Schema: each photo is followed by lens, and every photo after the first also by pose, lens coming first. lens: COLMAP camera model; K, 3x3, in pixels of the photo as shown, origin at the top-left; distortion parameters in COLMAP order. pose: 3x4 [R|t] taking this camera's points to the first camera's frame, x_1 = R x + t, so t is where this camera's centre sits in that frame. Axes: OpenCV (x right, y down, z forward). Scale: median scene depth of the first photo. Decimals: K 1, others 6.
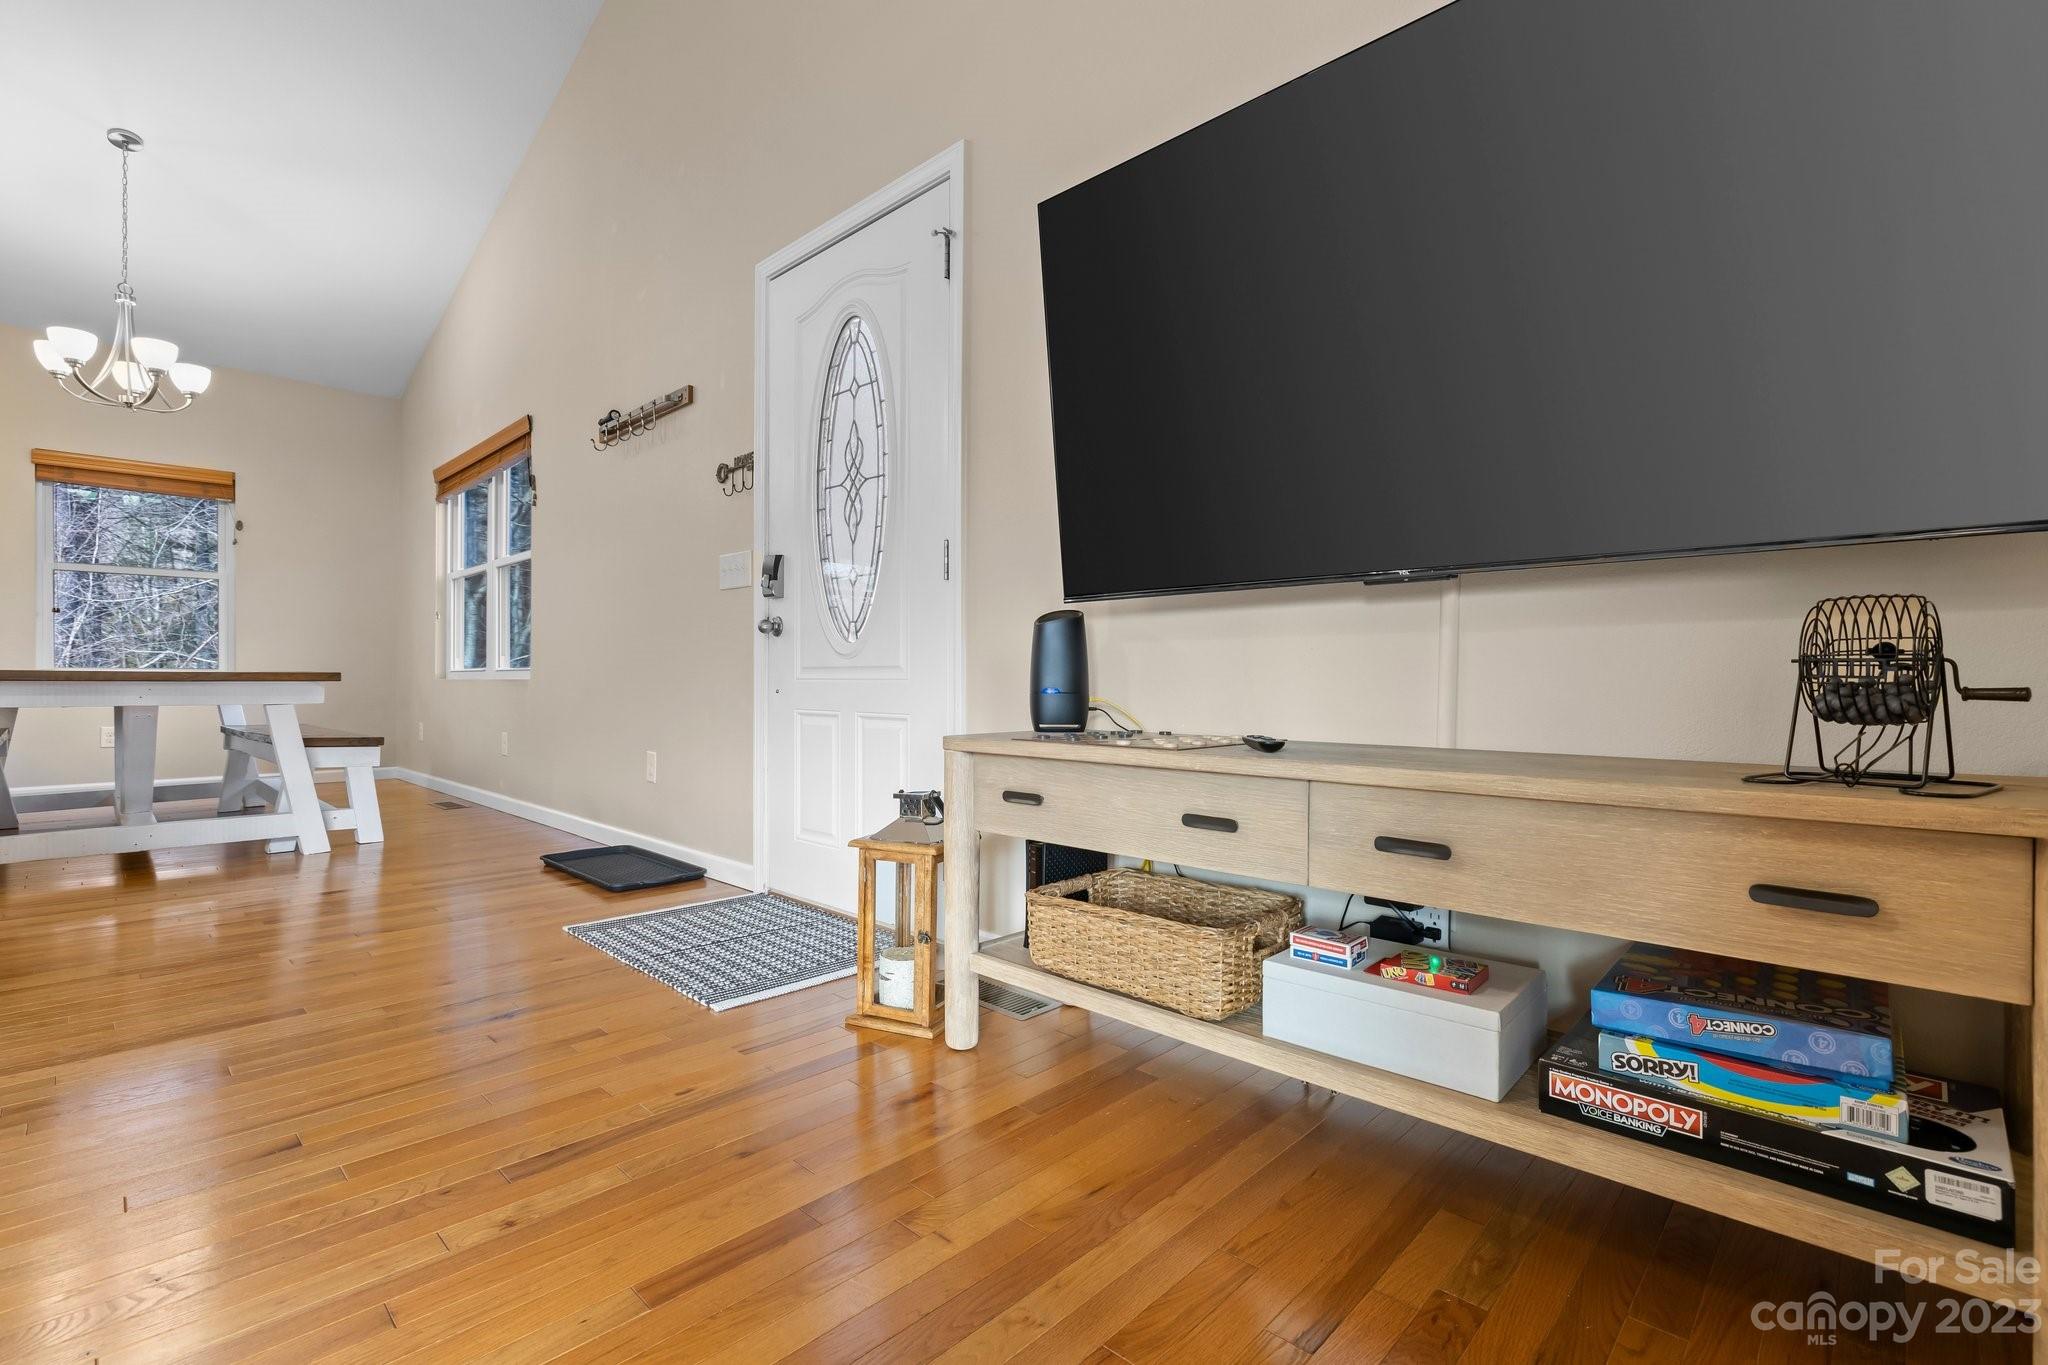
lens RADIAL K [[908.7, 0, 1035.6], [0, 908.7, 677.6], [0, 0, 1]] dist [-0.007583, 0.001422]
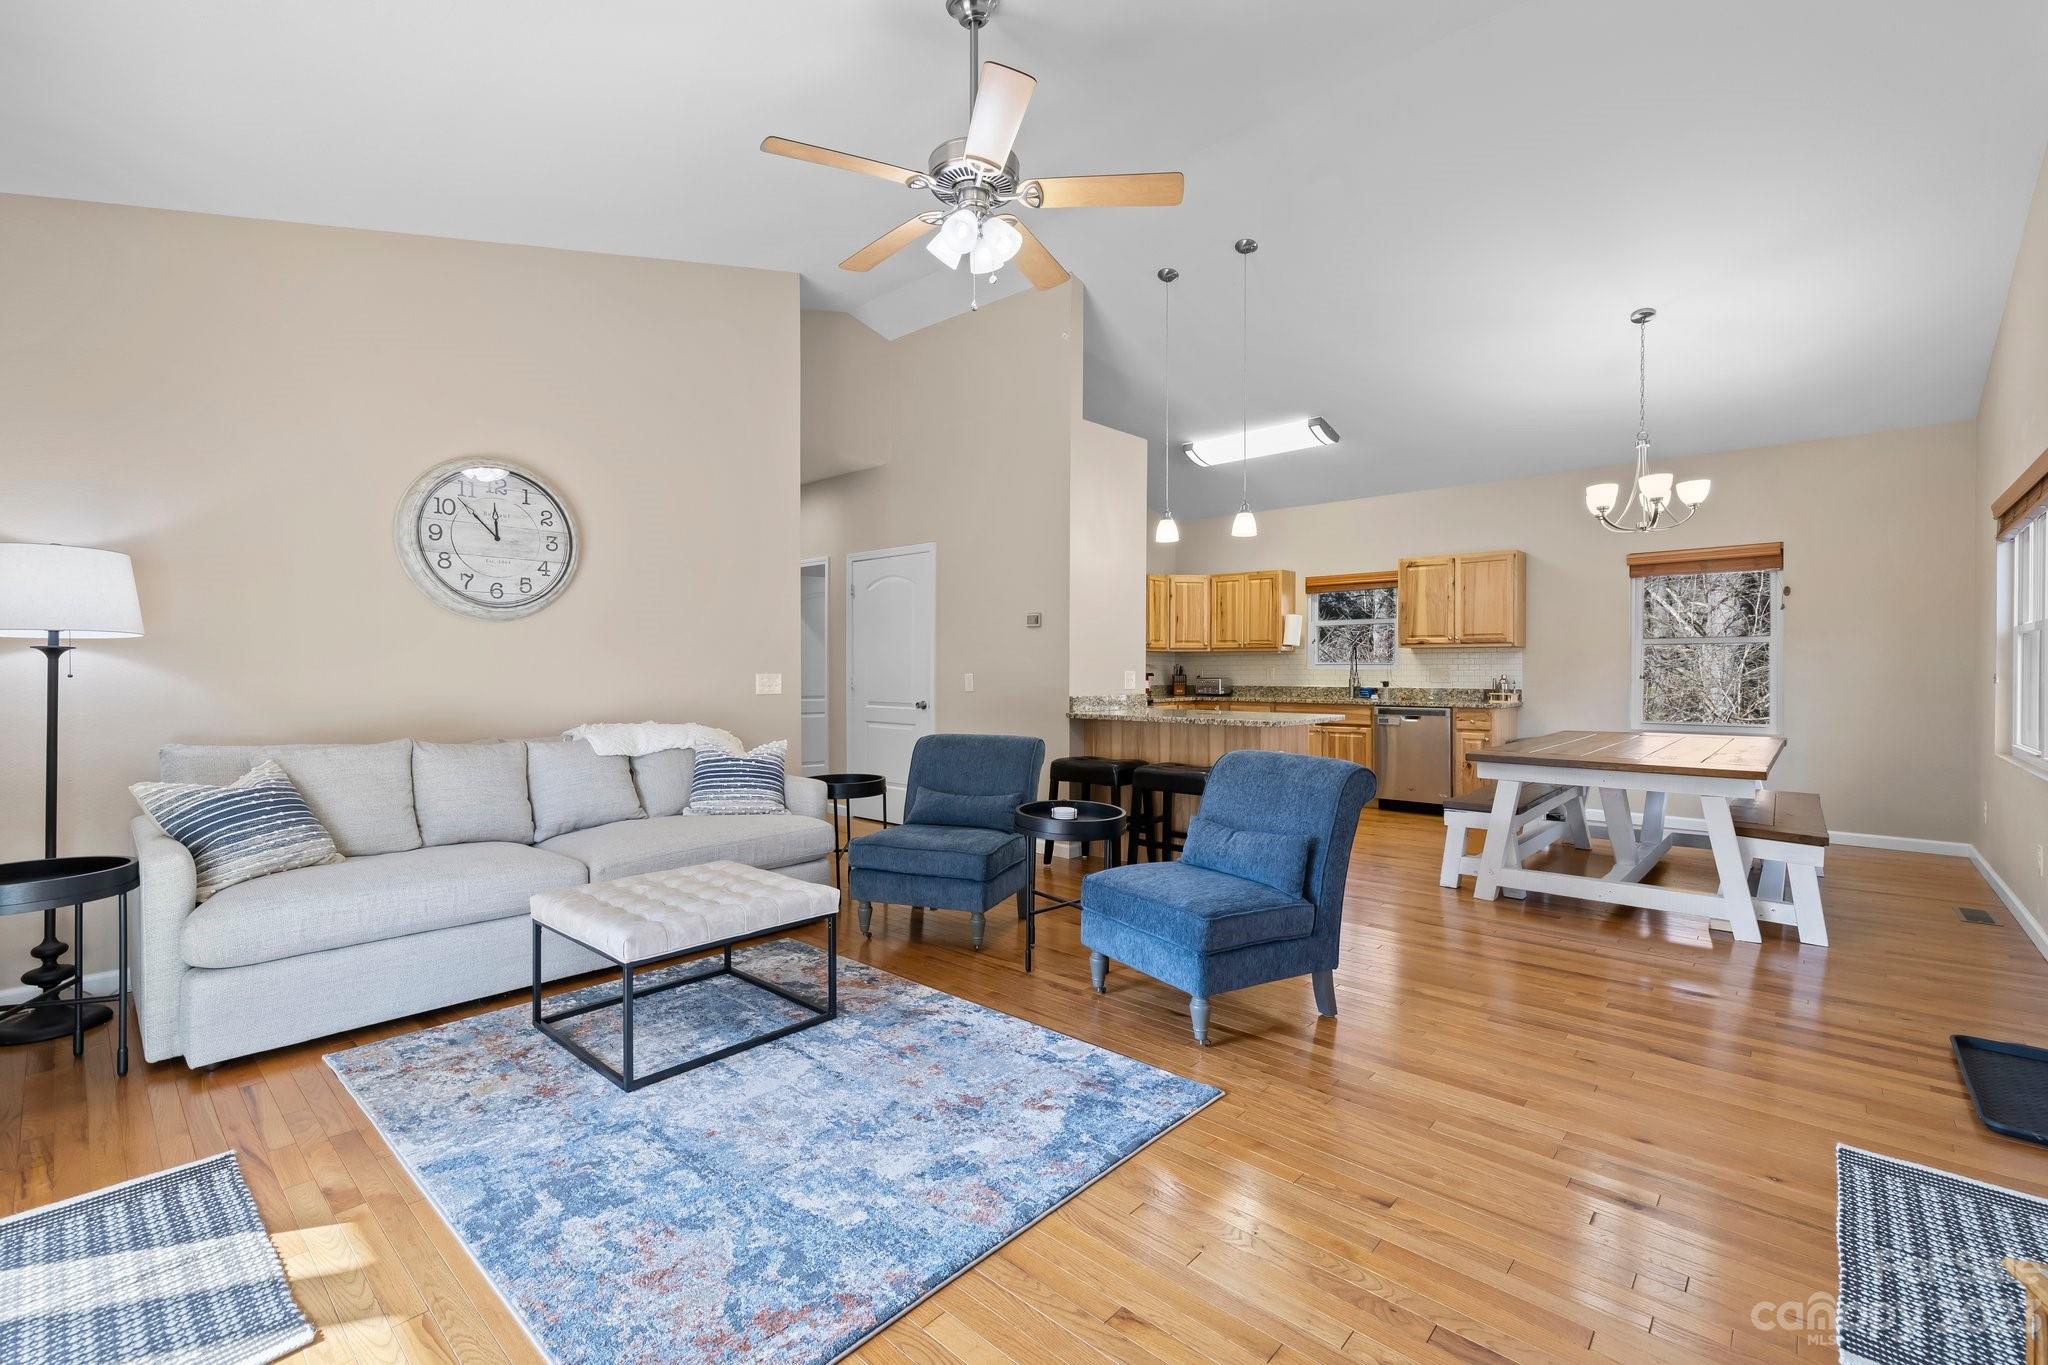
lens RADIAL K [[869.7, 0, 1025.9], [0, 869.7, 675.6], [0, 0, 1]] dist [0.001565, -0.000715]
pose [[0.011991, 0.007039, -0.999903, 0.264115], [0.002306, 0.999972, 0.007067, -0.159692], [0.999925, -0.002391, 0.011974, 0.193135]]
